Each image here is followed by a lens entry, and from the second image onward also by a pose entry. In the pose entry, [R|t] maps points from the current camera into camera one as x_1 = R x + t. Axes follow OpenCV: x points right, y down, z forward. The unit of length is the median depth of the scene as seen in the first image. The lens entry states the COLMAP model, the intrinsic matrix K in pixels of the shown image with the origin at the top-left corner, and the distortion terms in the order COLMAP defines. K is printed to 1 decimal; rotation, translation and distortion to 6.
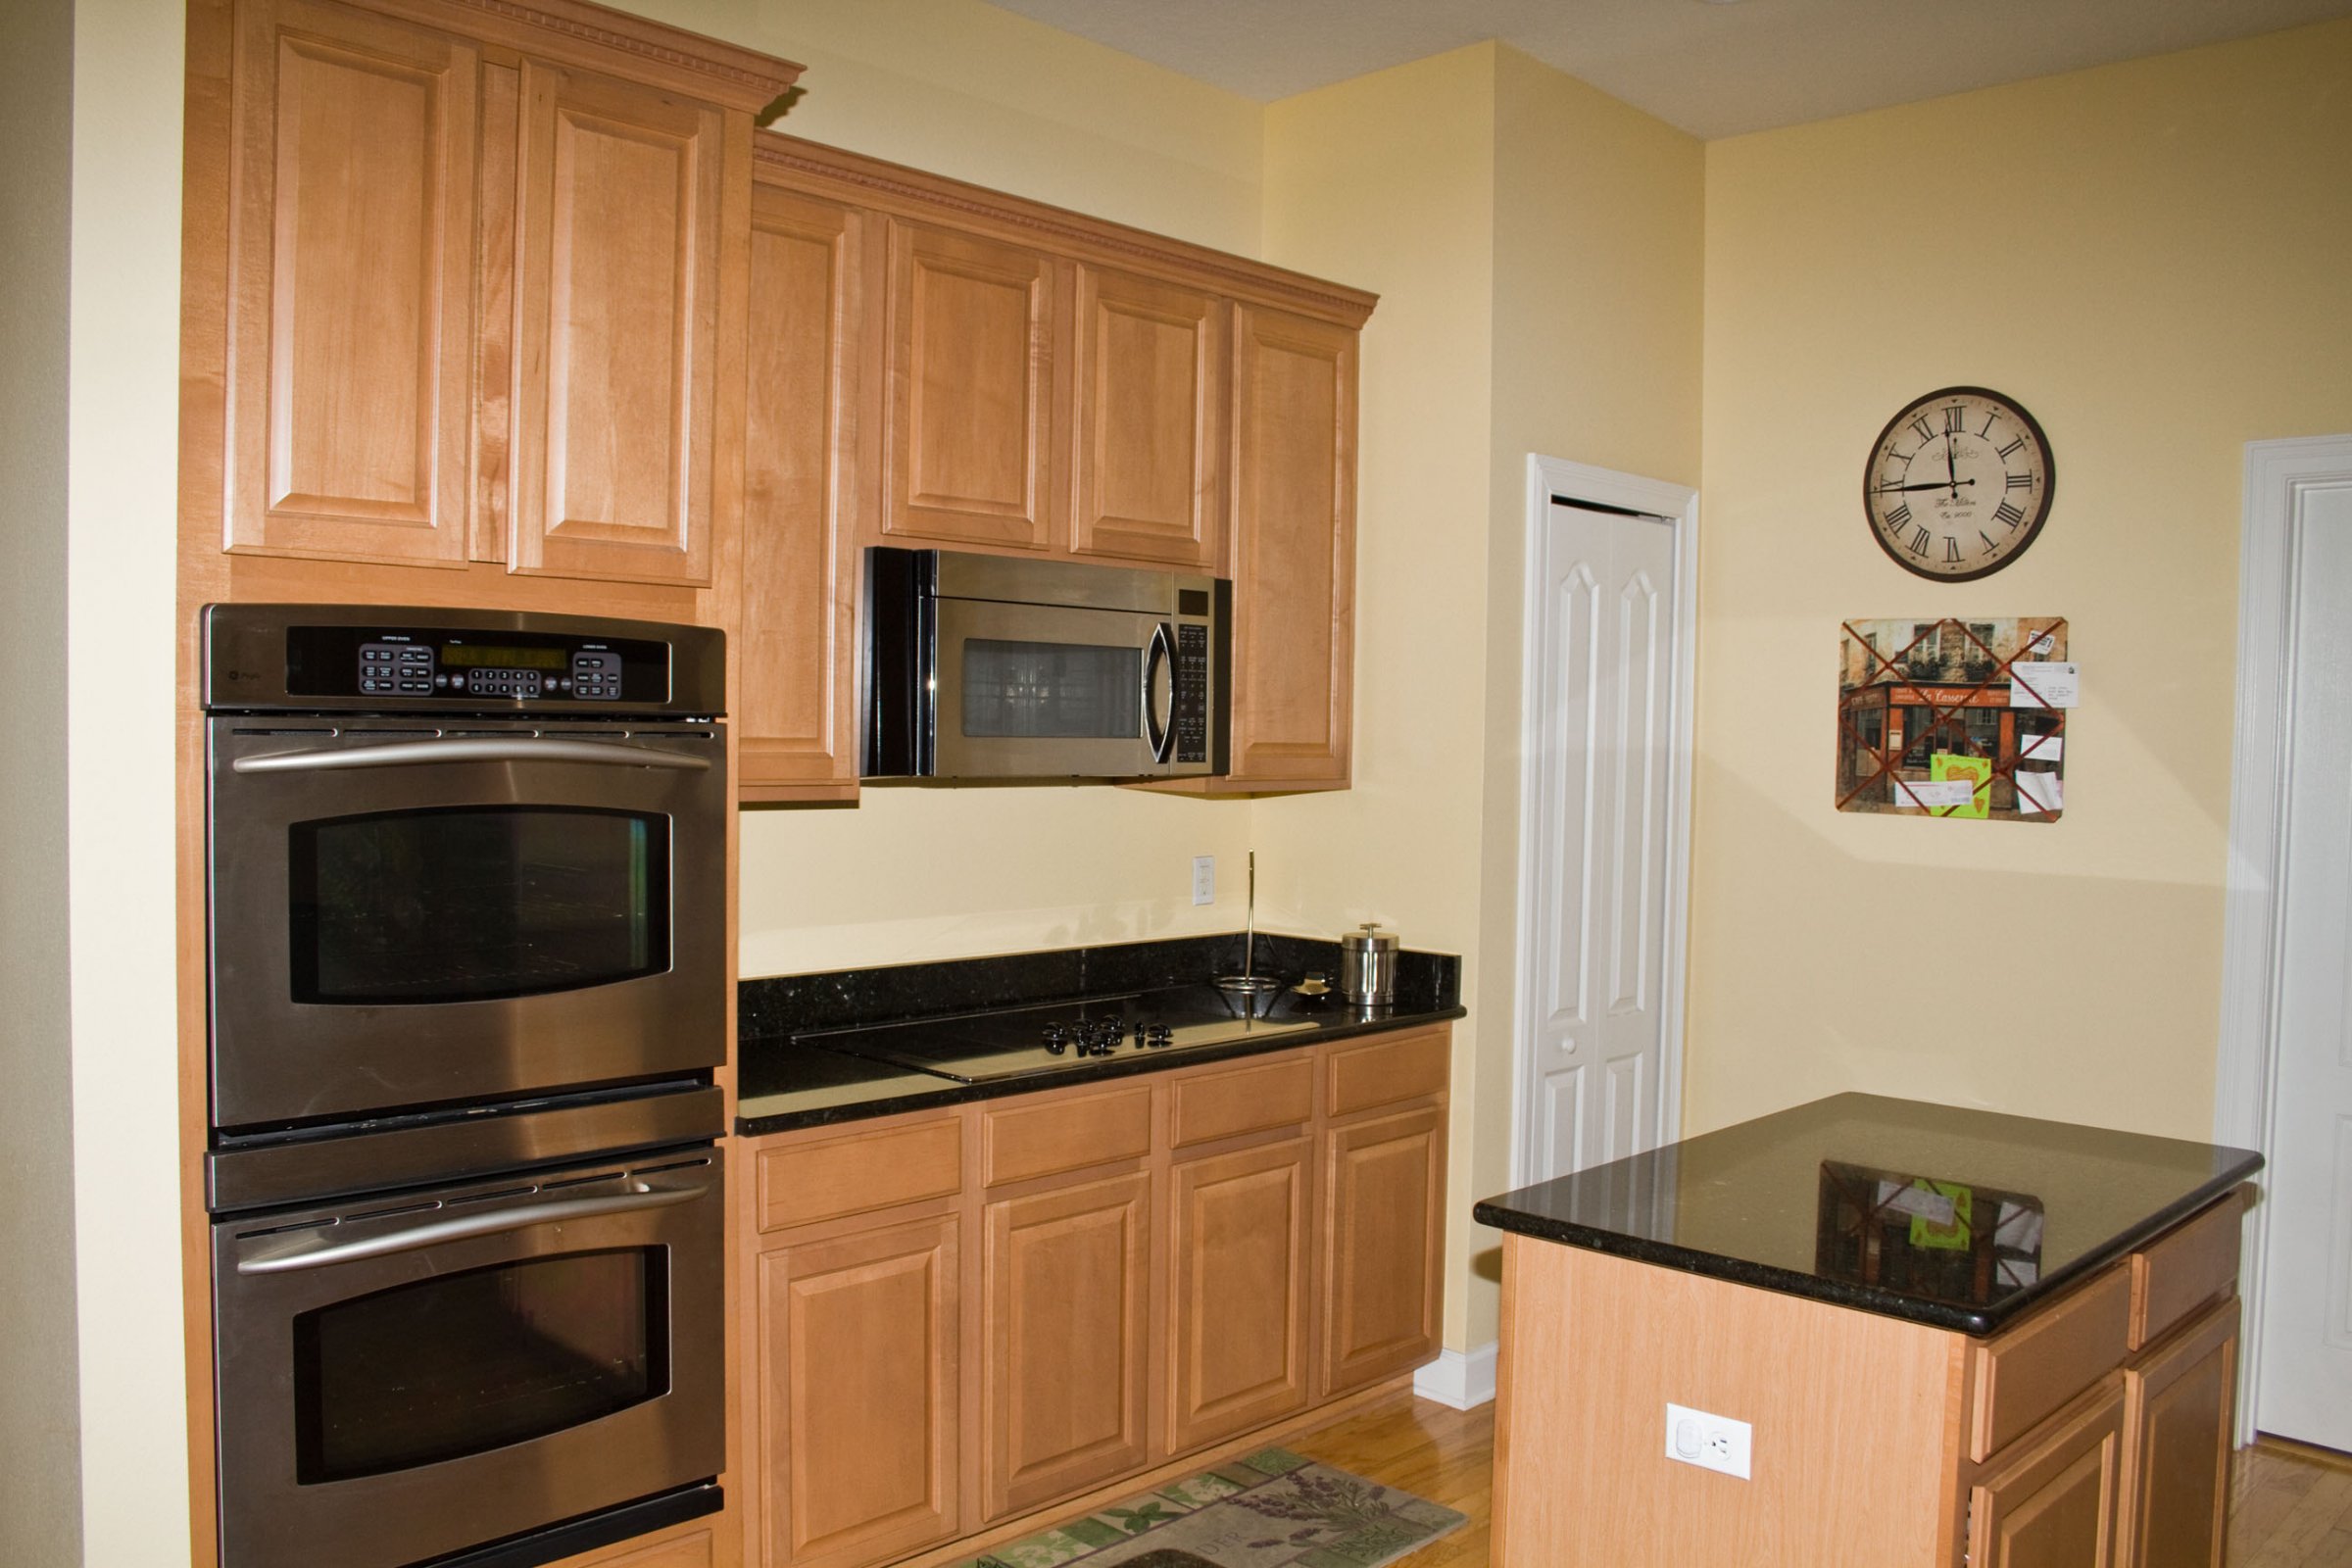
lens RADIAL K [[1897.7, 0, 1143.0], [0, 1897.7, 803.4], [0, 0, 1]] dist [-0.172145, 0.133985]
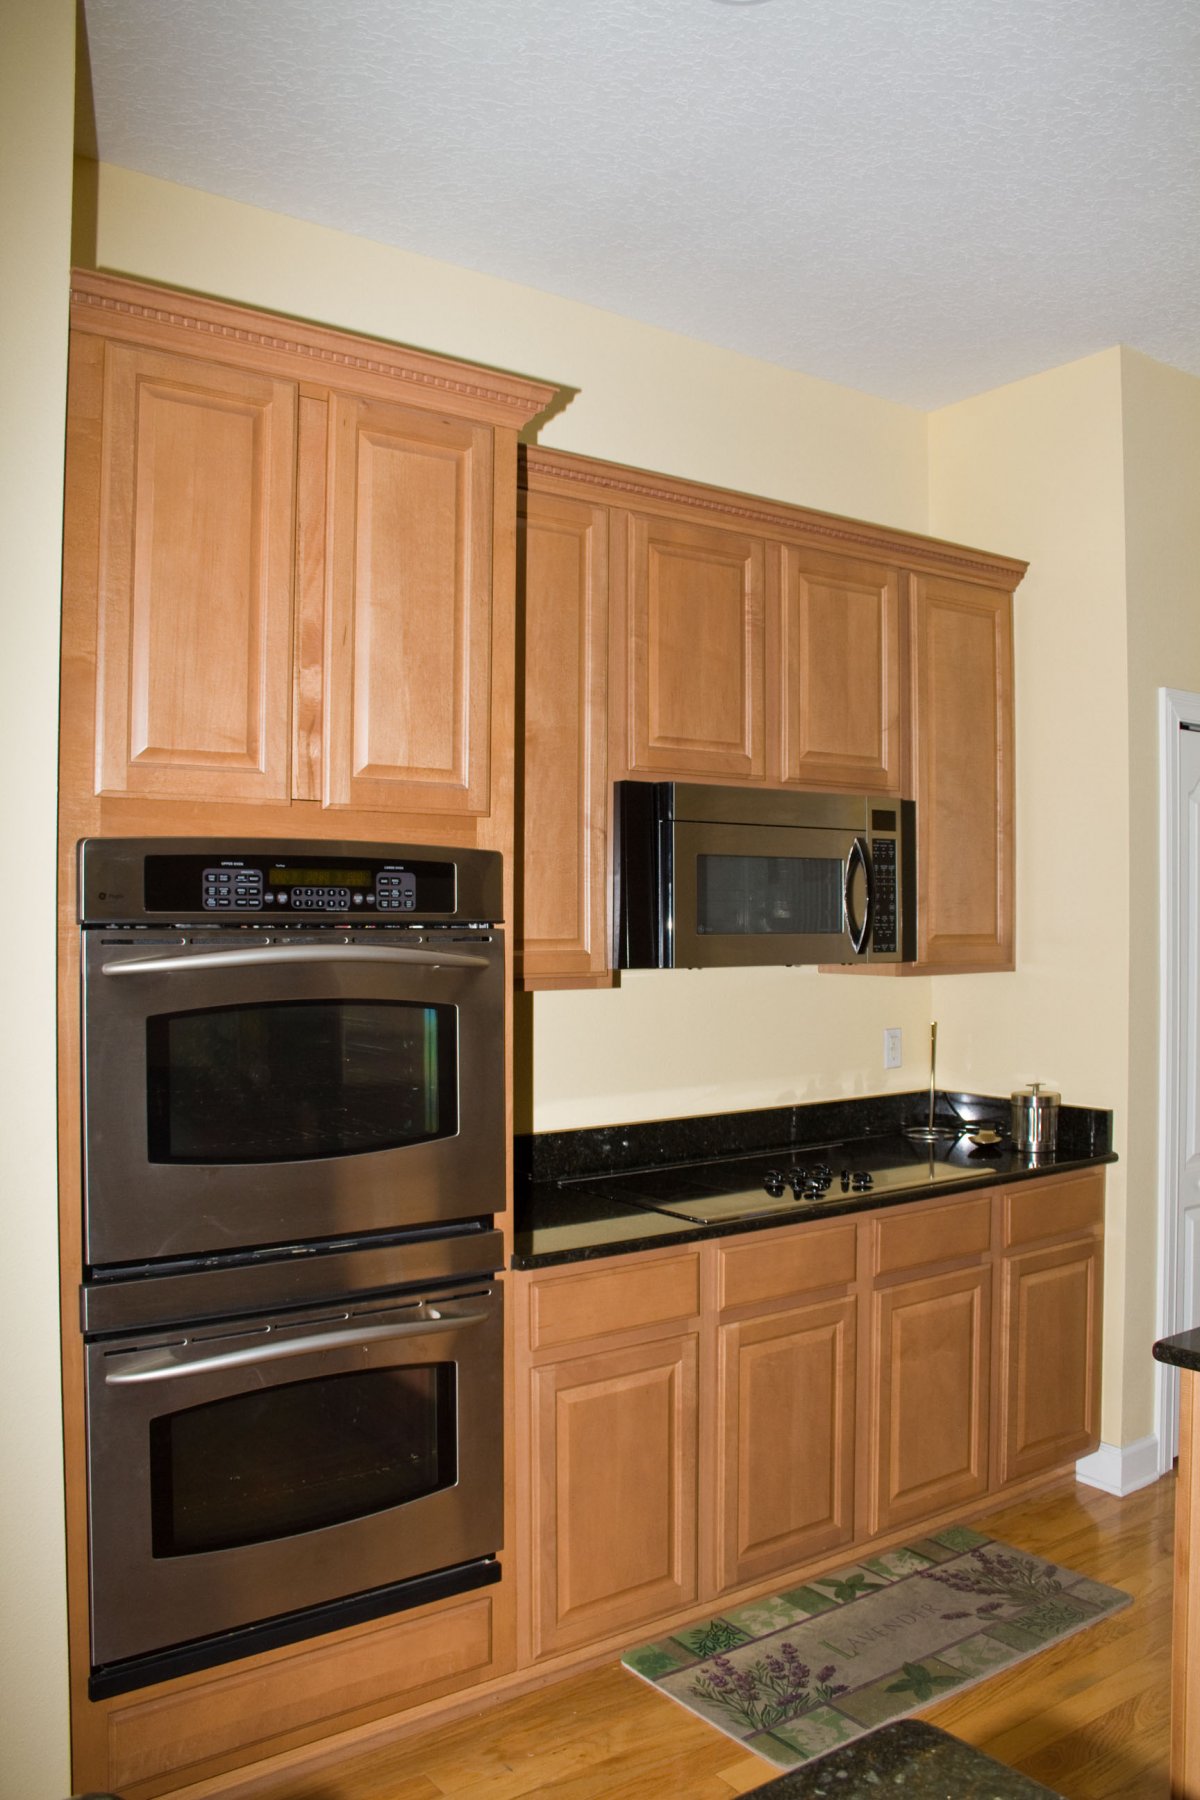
lens RADIAL K [[1464.8, 0, 625.2], [0, 1464.8, 906.5], [0, 0, 1]] dist [-0.161228, 0.141539]
pose [[0.990472, -0.016581, -0.136713, -0.012510], [0.010156, 0.998817, -0.047560, -0.009877], [0.137340, 0.045718, 0.989468, 0.069160]]
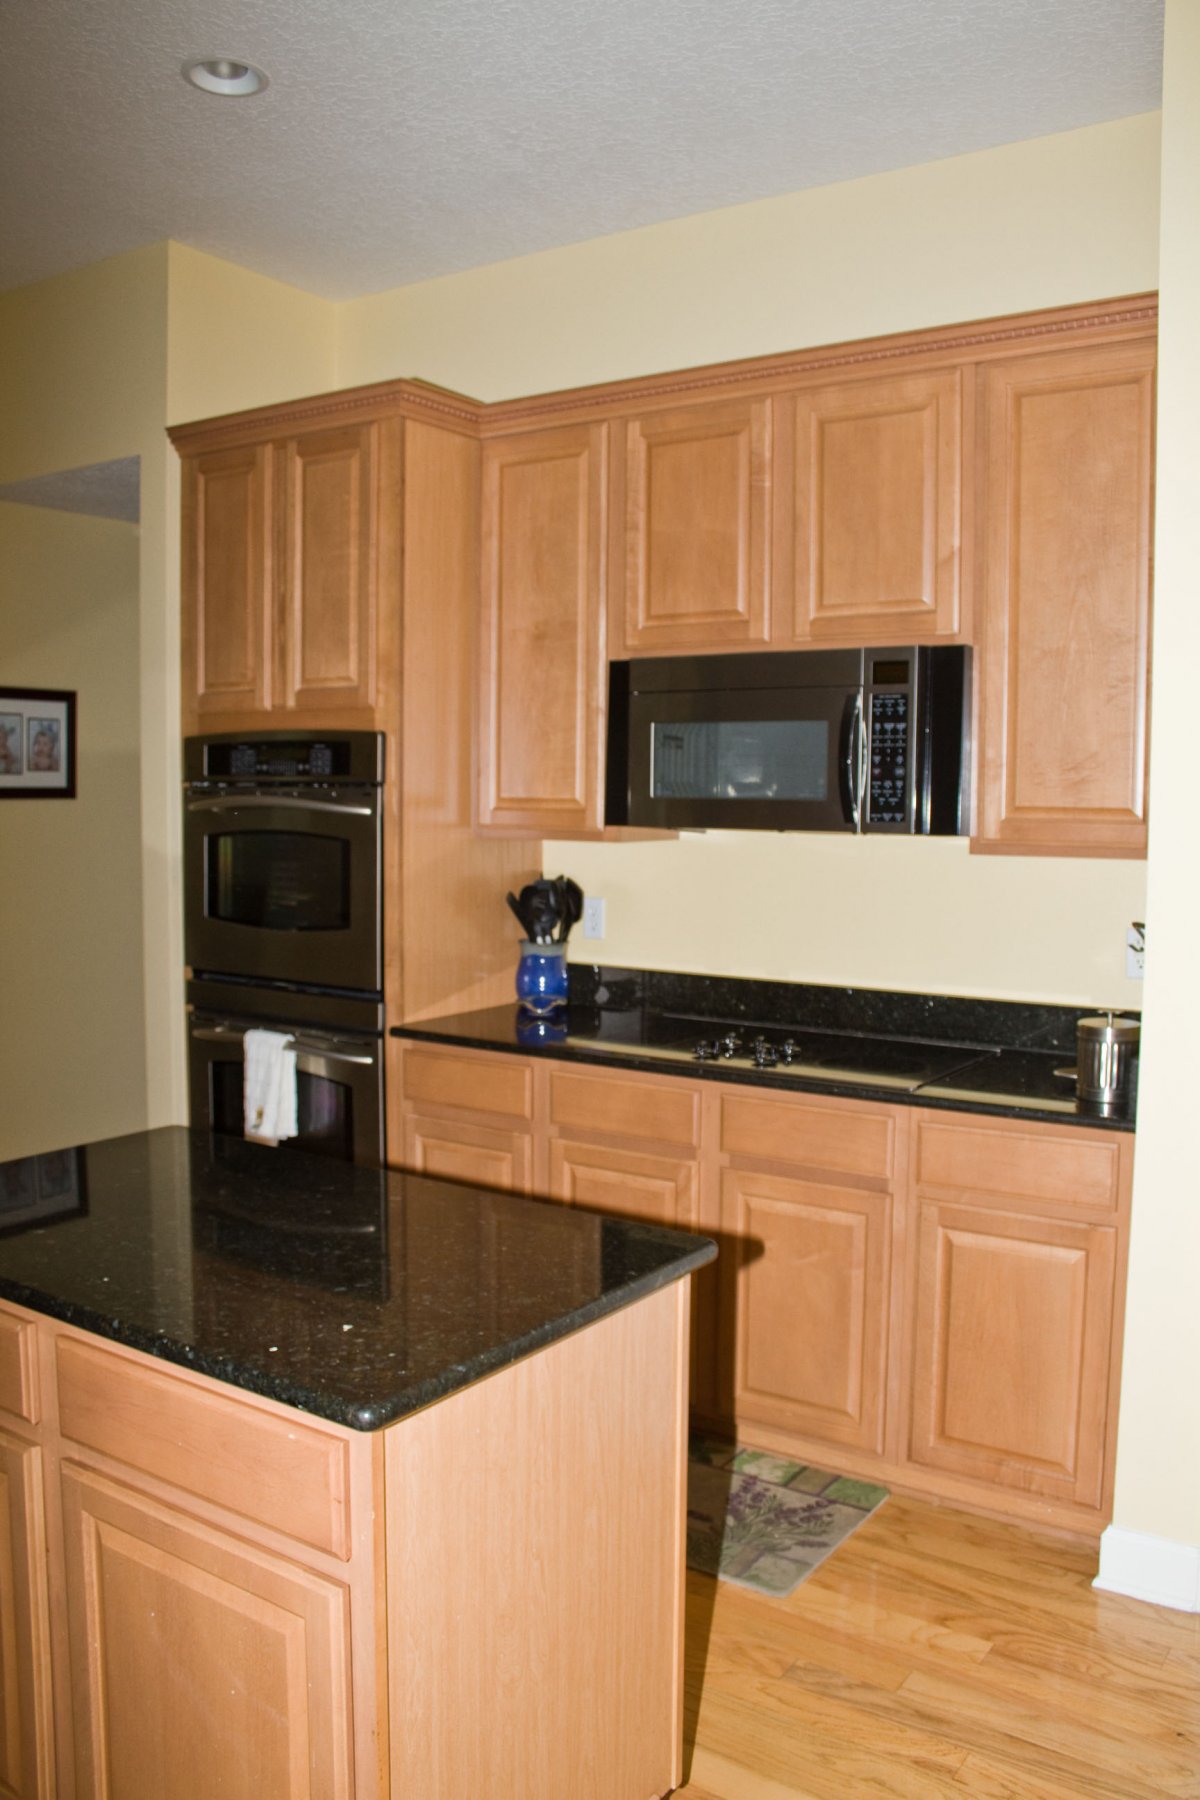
lens RADIAL K [[1464.8, 0, 625.2], [0, 1464.8, 906.5], [0, 0, 1]] dist [-0.161228, 0.141539]
pose [[0.195219, 0.063914, -0.978675, 0.971840], [-0.045008, 0.997407, 0.056160, -0.016862], [0.979726, 0.033084, 0.197590, 0.844733]]
